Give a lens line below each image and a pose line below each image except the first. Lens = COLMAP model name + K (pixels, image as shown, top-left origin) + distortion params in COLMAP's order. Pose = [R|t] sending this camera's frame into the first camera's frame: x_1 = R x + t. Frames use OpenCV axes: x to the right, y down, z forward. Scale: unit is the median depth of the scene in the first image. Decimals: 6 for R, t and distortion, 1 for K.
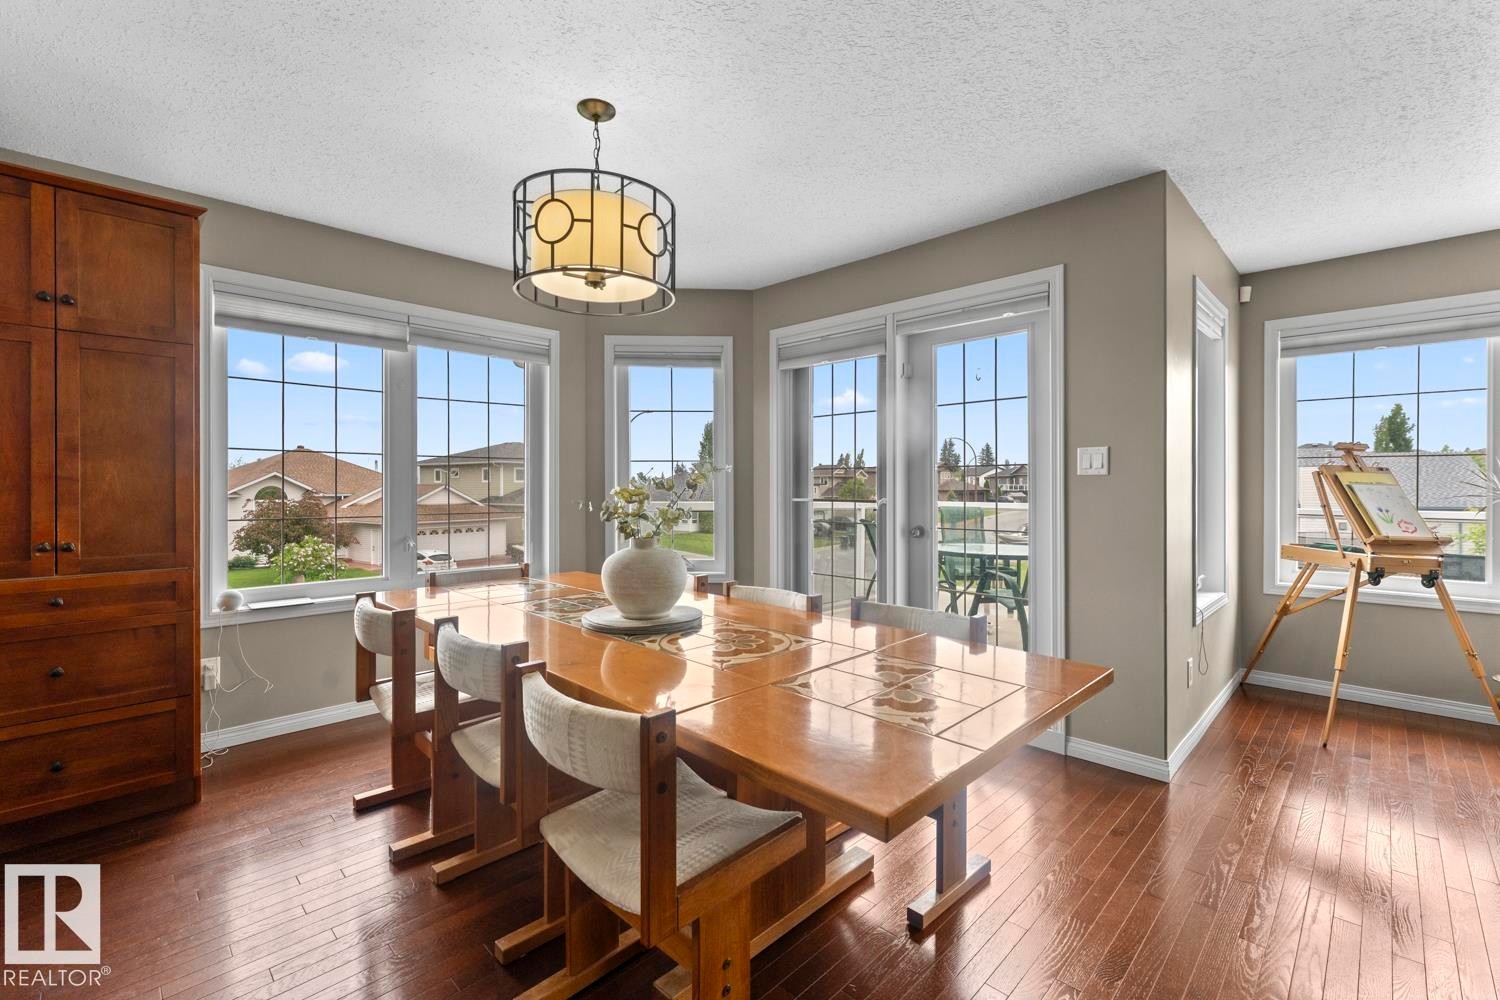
lens RADIAL K [[648.9, 0, 748.8], [0, 648.9, 488.6], [0, 0, 1]] dist [-0.004569, -0.000326]
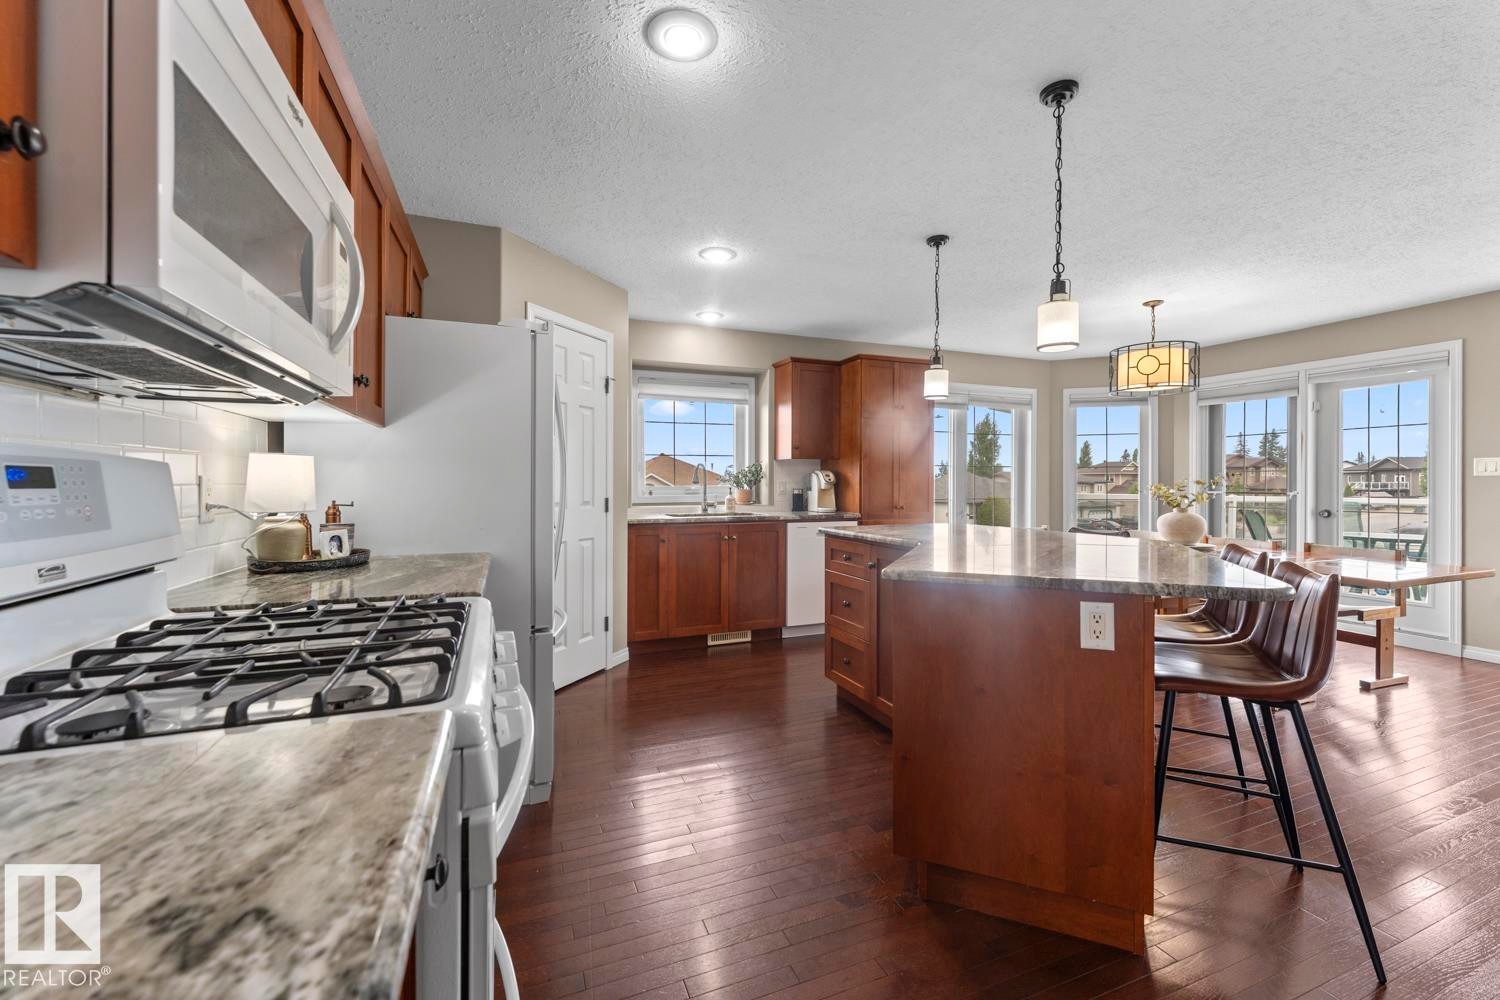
lens RADIAL K [[603.1, 0, 751.1], [0, 603.1, 488.8], [0, 0, 1]] dist [-0.000706, 0.000054]
pose [[0.916119, 0.004443, -0.400882, -0.615306], [-0.002415, 0.999982, 0.005565, 0.007167], [0.400899, -0.004131, 0.916113, -1.251131]]
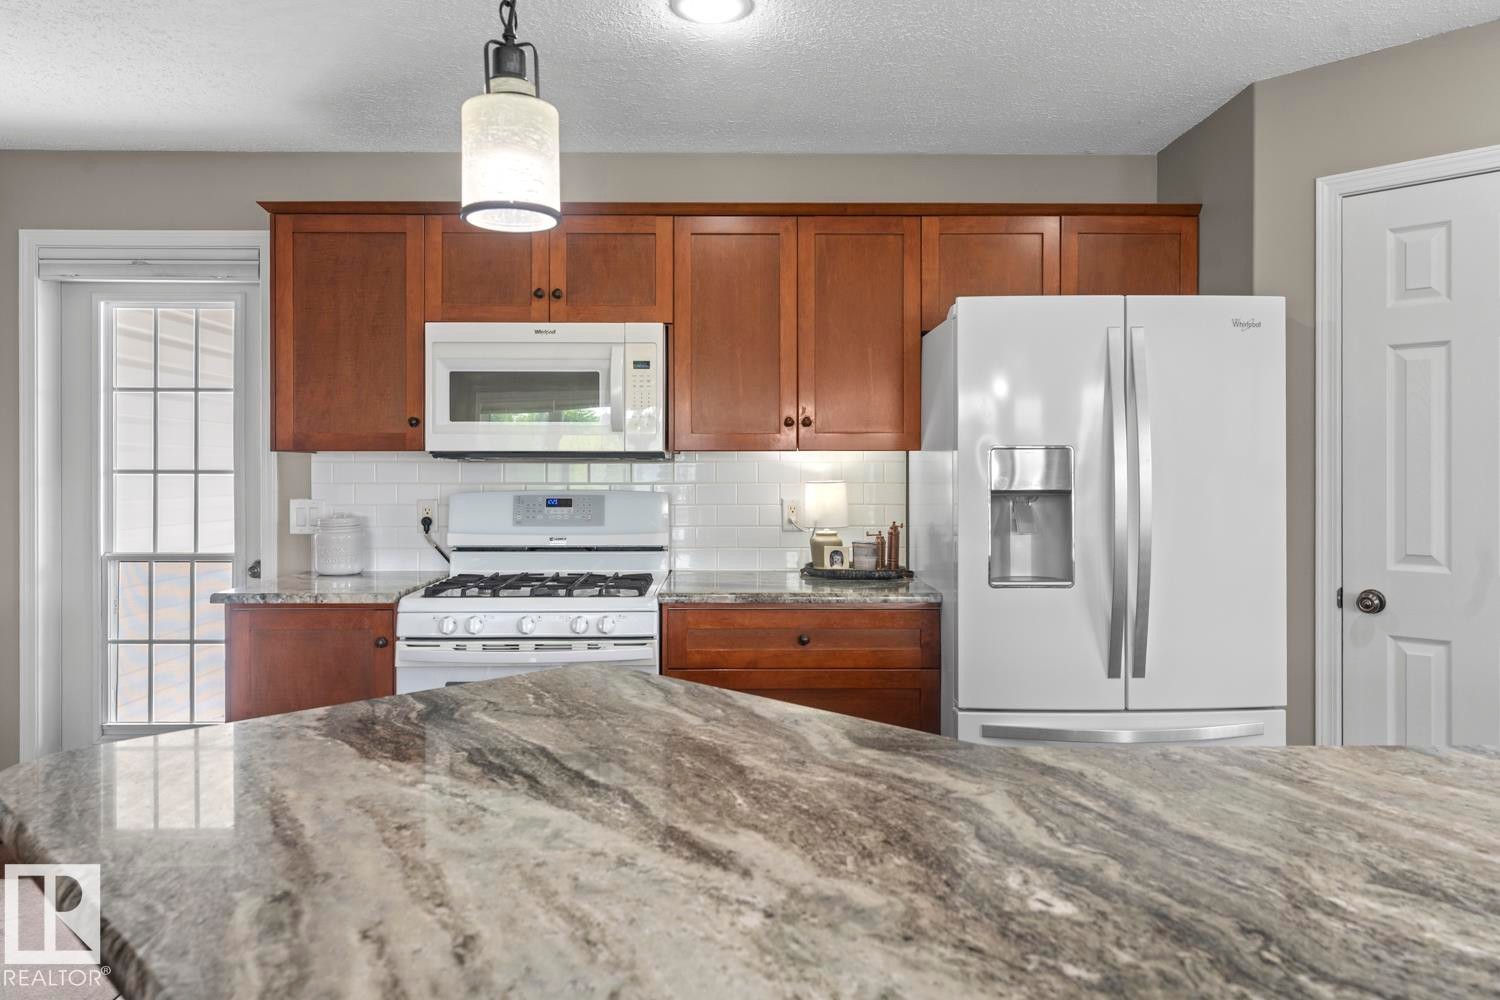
lens RADIAL K [[1002.0, 0, 751.9], [0, 1002.0, 467.6], [0, 0, 1]] dist [0.001992, -0.000590]
pose [[-0.702675, -0.000728, -0.711510, -0.257063], [-0.001283, 0.999999, 0.000243, -0.051728], [0.711510, 0.001084, -0.702675, 0.203938]]
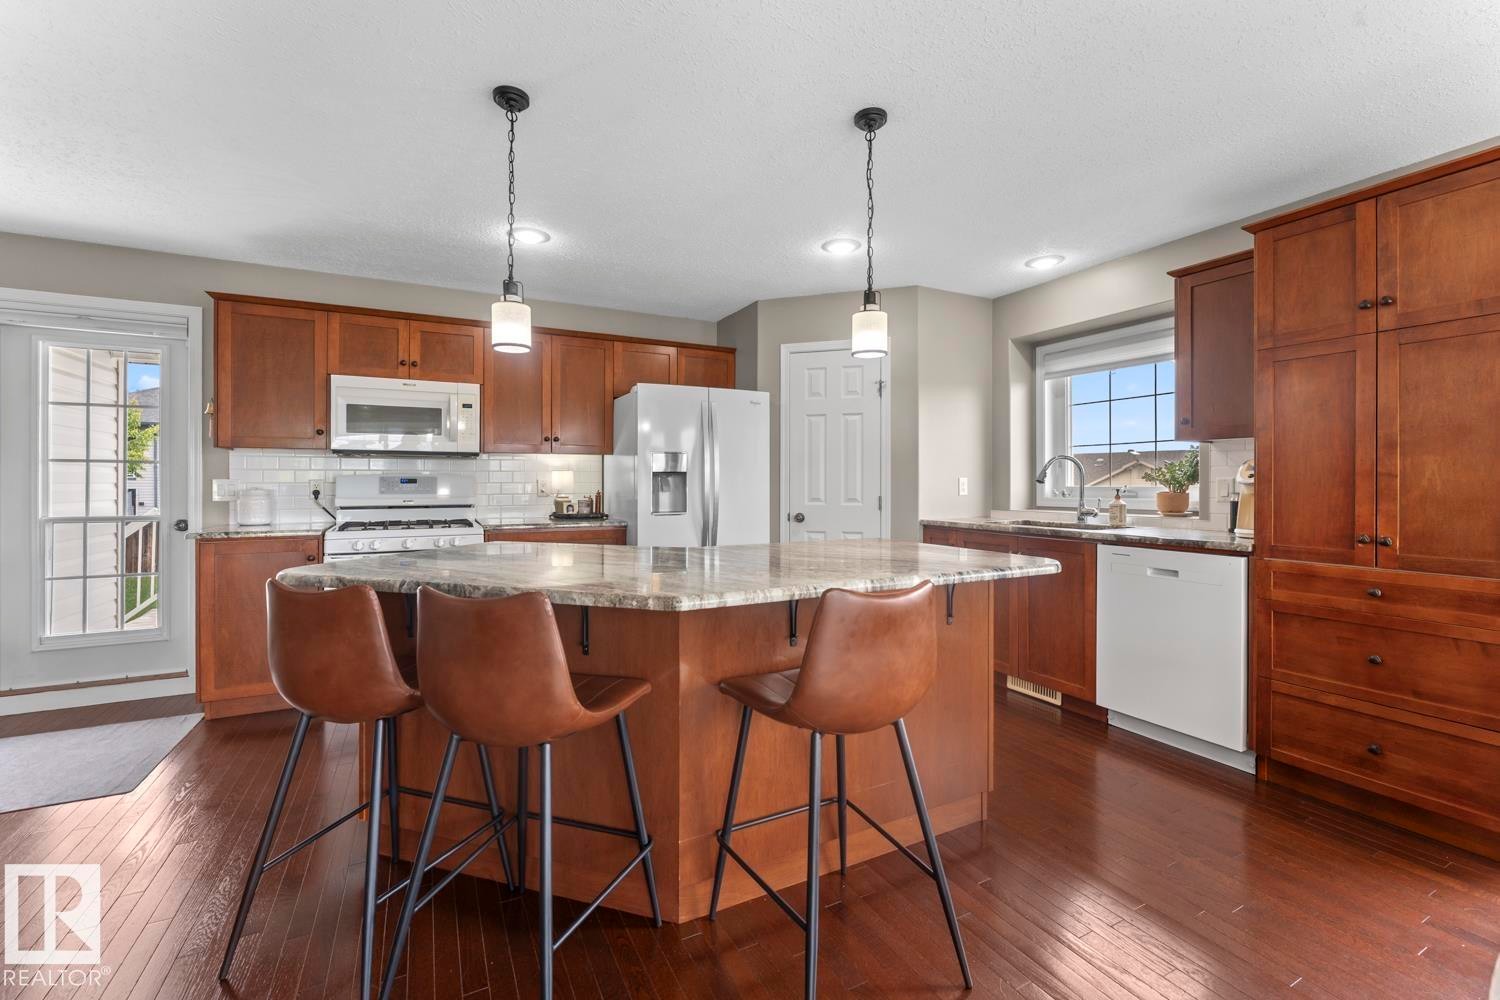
lens RADIAL K [[627.2, 0, 745.0], [0, 627.2, 482.4], [0, 0, 1]] dist [-0.001788, -0.000295]
pose [[-0.311996, 0.002775, -0.950079, 0.196136], [-0.003867, 0.999984, 0.004191, -0.003513], [0.950075, 0.004982, -0.311981, 0.316984]]
